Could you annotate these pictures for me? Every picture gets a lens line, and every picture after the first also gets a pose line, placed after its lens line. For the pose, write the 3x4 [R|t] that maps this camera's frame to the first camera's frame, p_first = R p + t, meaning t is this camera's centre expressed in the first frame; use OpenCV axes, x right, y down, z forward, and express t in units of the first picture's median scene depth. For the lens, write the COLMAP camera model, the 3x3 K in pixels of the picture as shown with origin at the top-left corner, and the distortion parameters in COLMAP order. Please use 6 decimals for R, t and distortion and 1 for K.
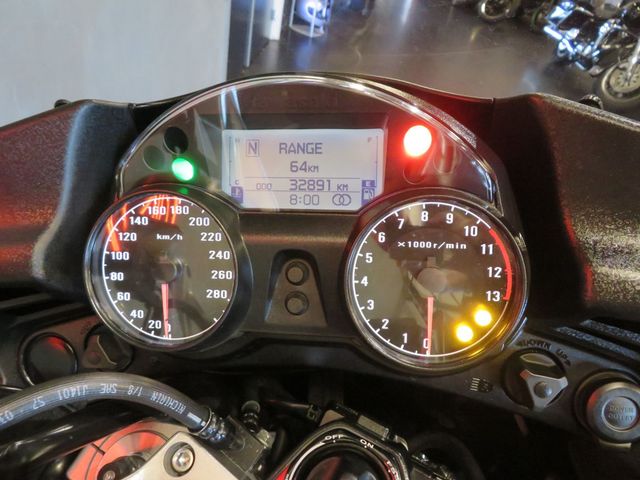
lens RADIAL K [[458.5, 0, 320.2], [0, 458.5, 236.6], [0, 0, 1]] dist [-0.004790, 0.004907]
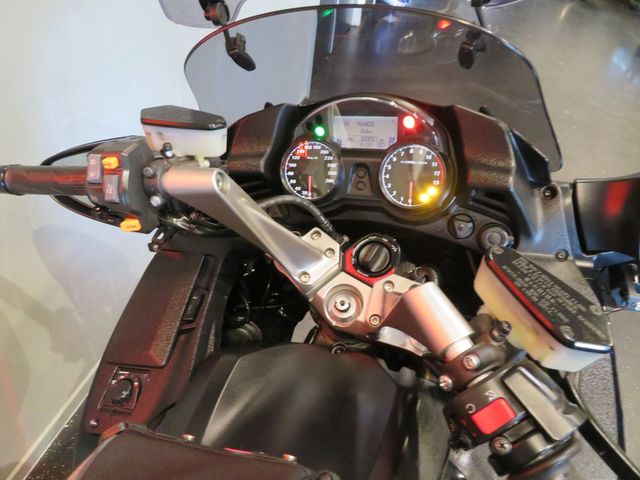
lens RADIAL K [[458.5, 0, 322.2], [0, 458.5, 243.6], [0, 0, 1]] dist [-0.004790, 0.004907]
pose [[0.987682, 0.057973, -0.145342, 0.126517], [-0.049771, 0.996990, 0.059445, 0.327819], [0.148351, -0.051479, 0.987594, -1.571507]]
